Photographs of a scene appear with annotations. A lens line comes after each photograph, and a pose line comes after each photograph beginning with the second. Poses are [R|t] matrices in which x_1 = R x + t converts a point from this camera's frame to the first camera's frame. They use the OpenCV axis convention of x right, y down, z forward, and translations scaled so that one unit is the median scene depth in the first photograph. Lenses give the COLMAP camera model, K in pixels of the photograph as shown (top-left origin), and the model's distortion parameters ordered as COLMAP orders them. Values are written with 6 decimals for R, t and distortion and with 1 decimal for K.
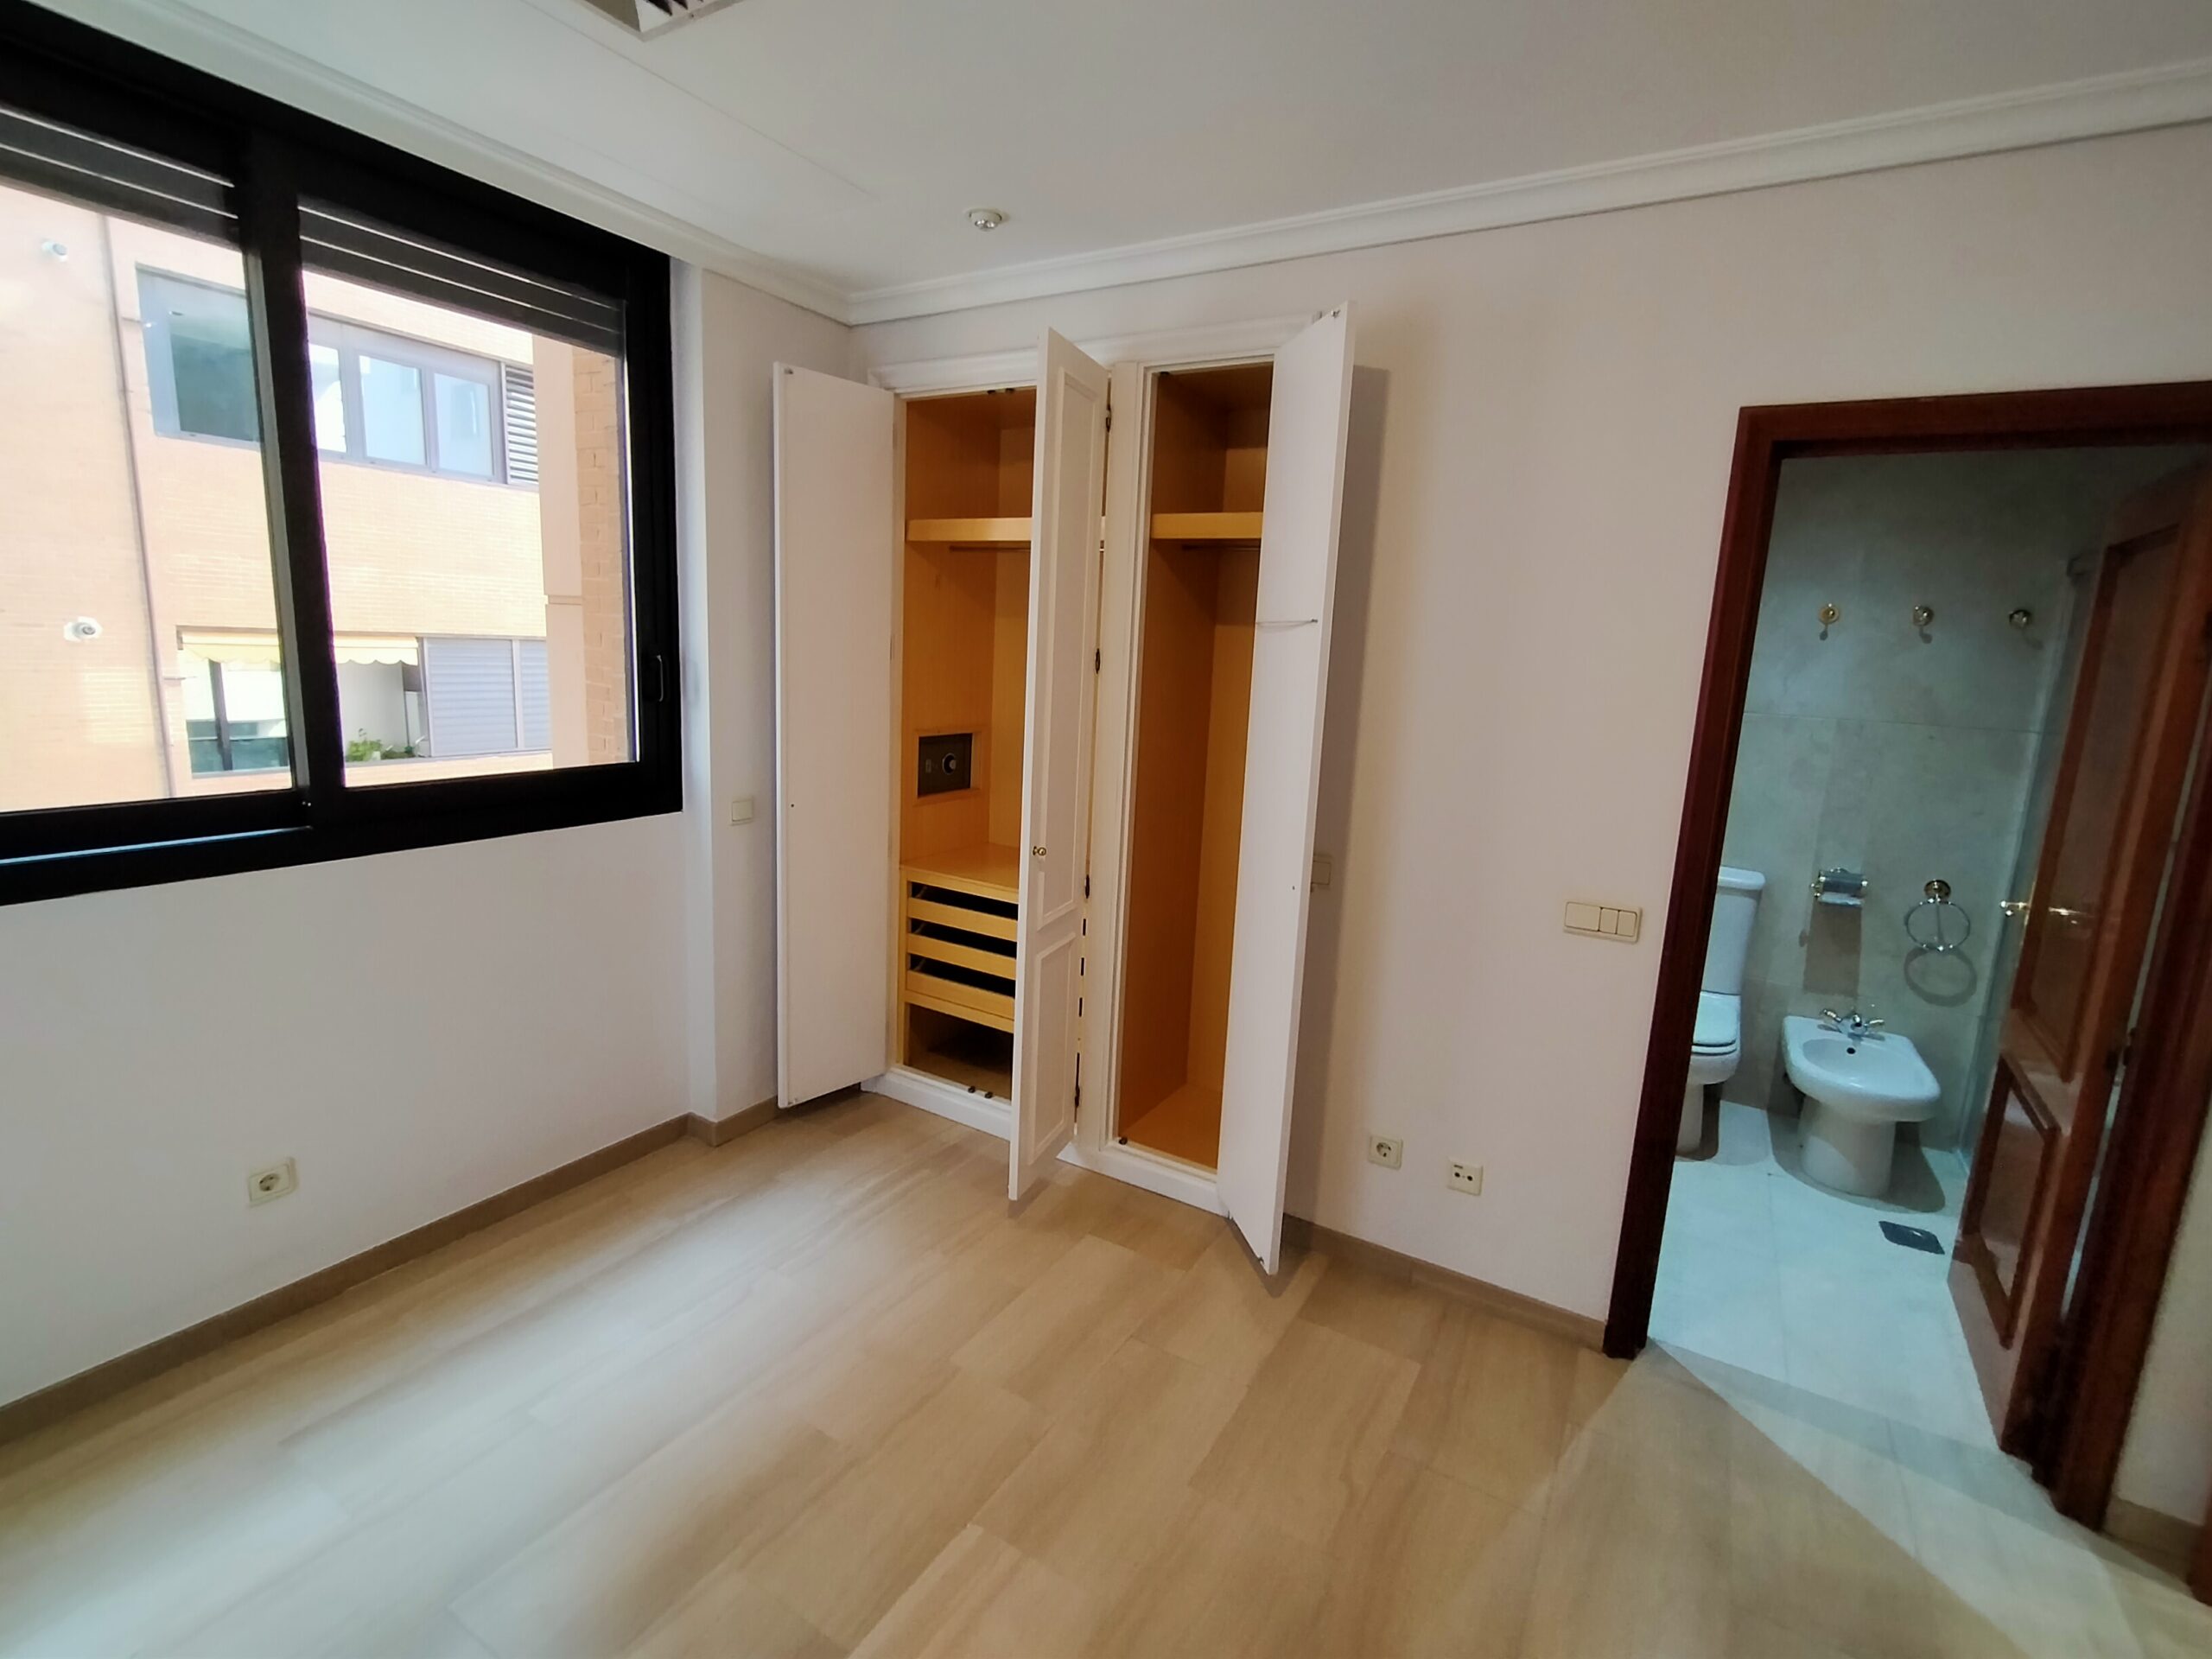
lens RADIAL K [[1021.8, 0, 1101.9], [0, 1021.8, 822.1], [0, 0, 1]] dist [-0.003448, -0.000827]
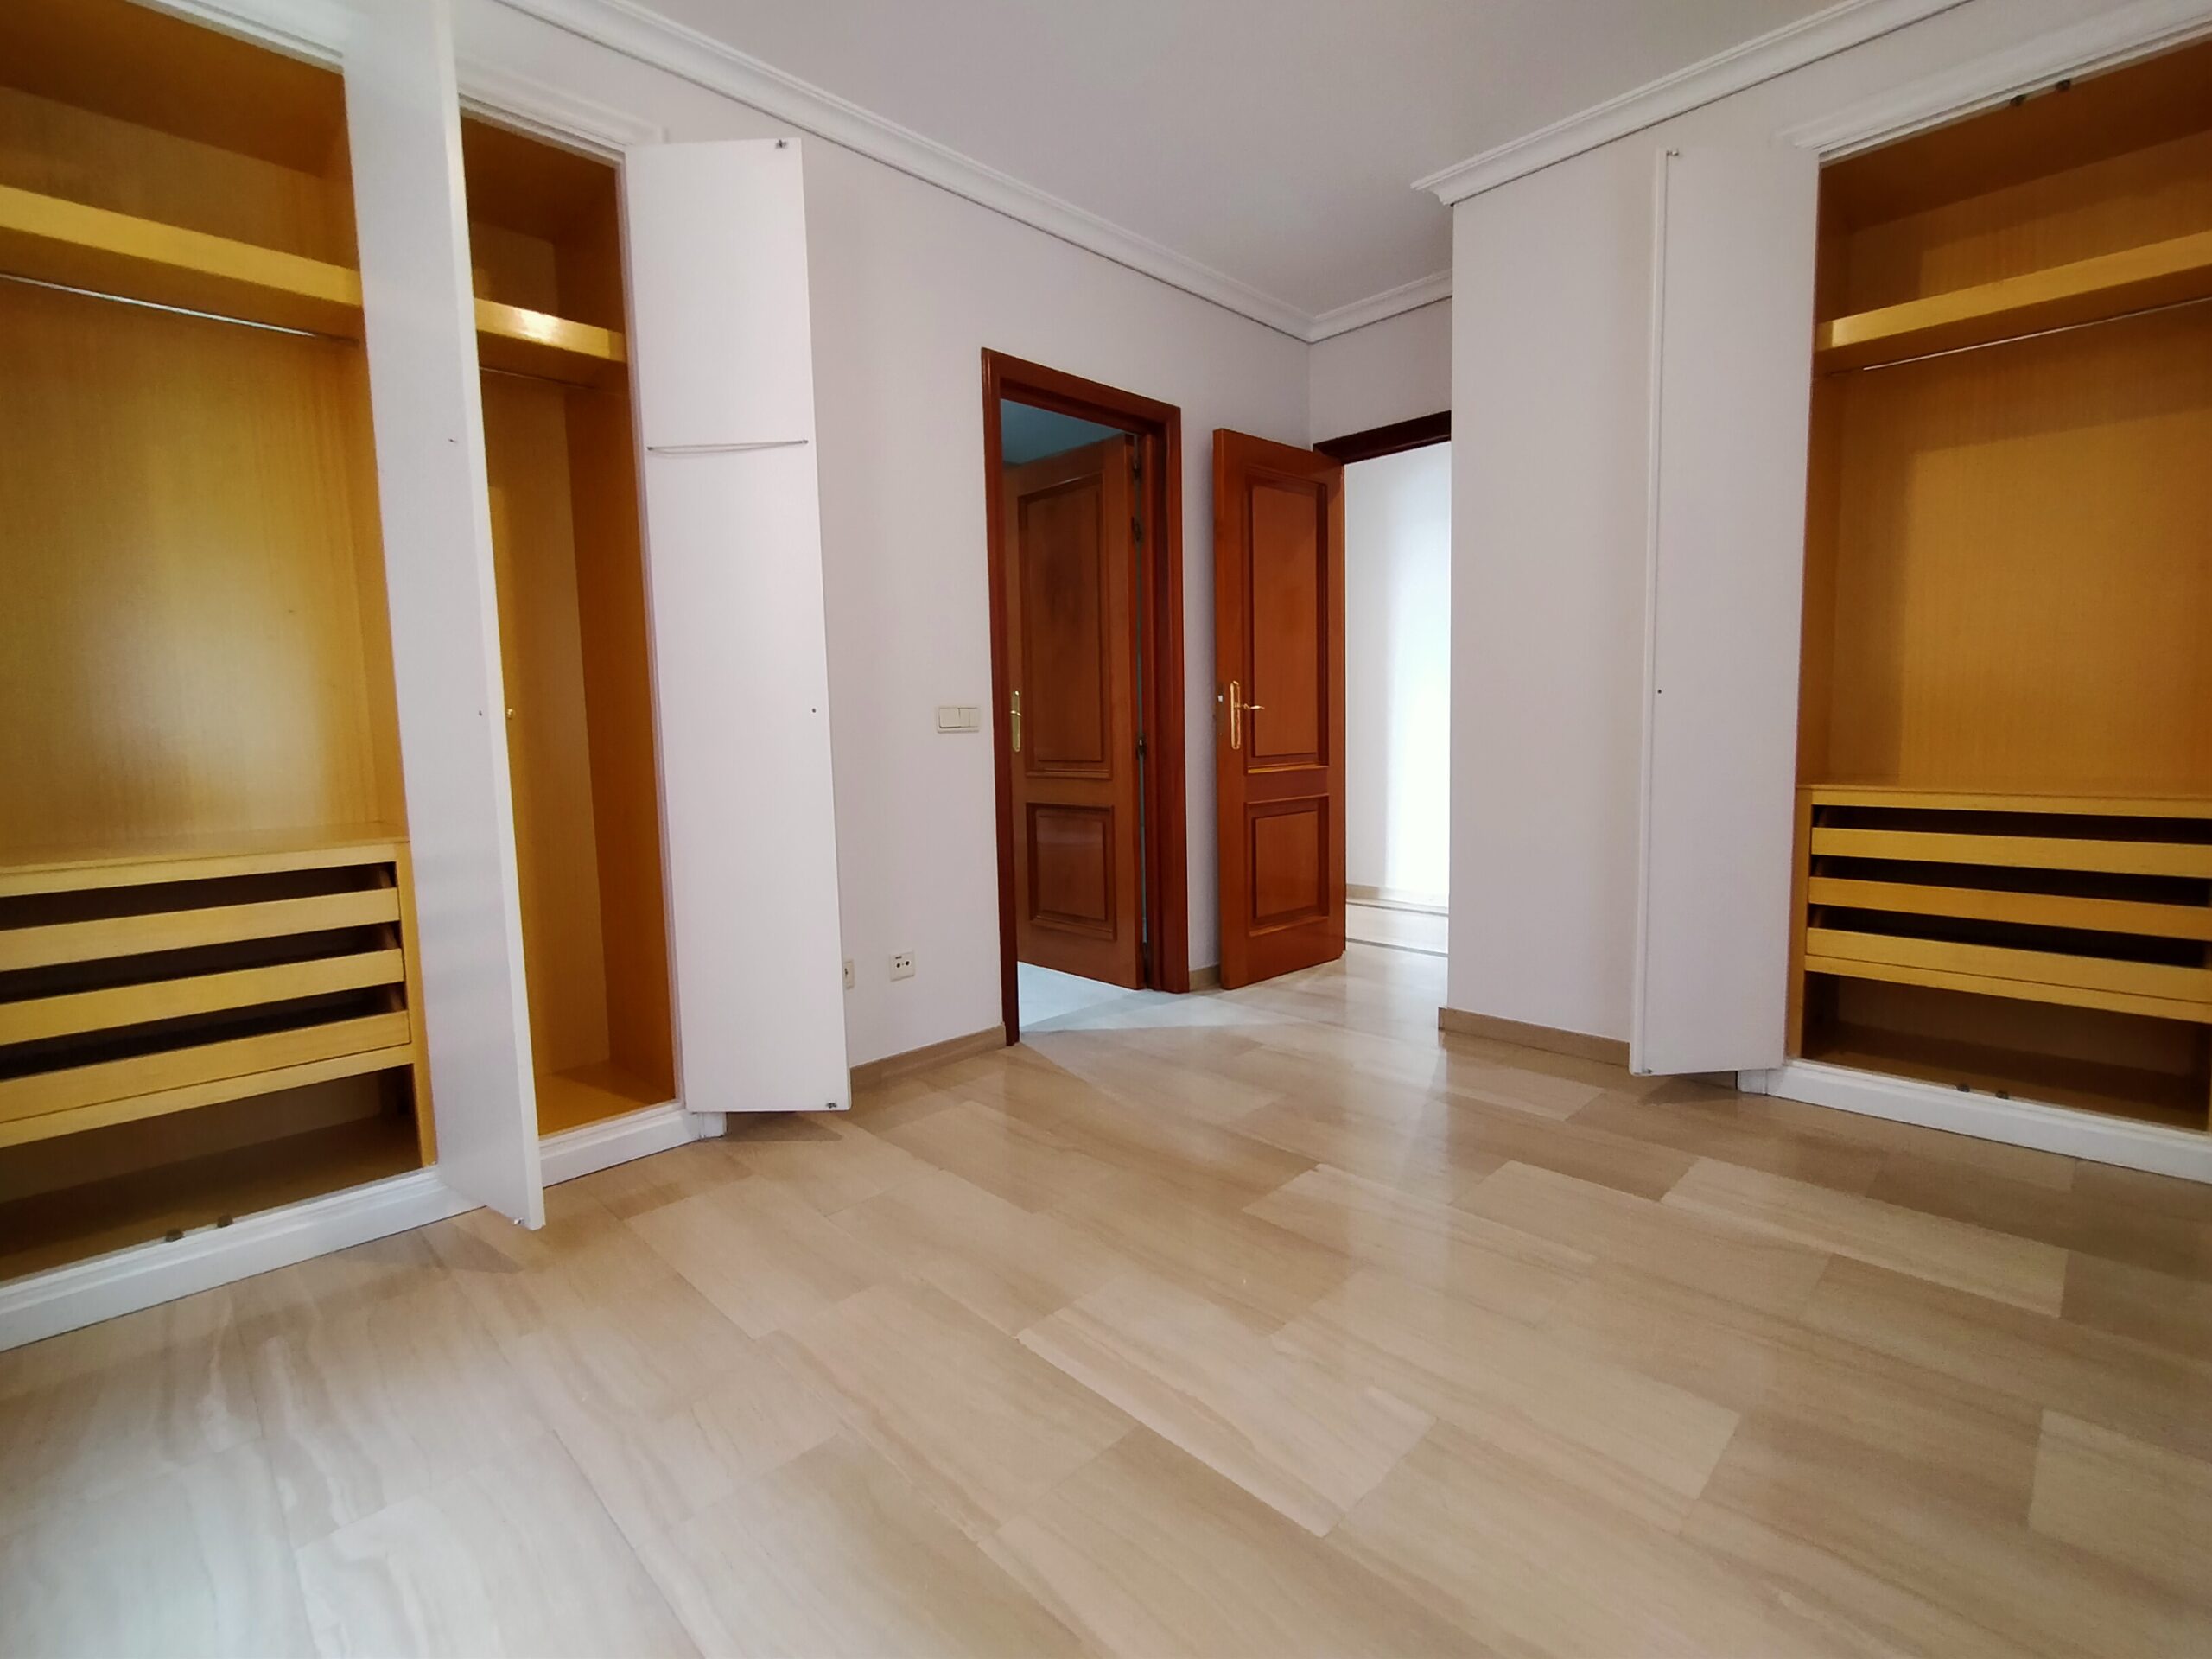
lens RADIAL K [[1021.8, 0, 1099.6], [0, 1021.8, 826.4], [0, 0, 1]] dist [-0.003448, -0.000827]
pose [[0.238686, -0.143282, 0.960468, -0.762360], [0.209050, 0.973447, 0.093267, 0.149918], [-0.948329, 0.178524, 0.262301, 0.510884]]
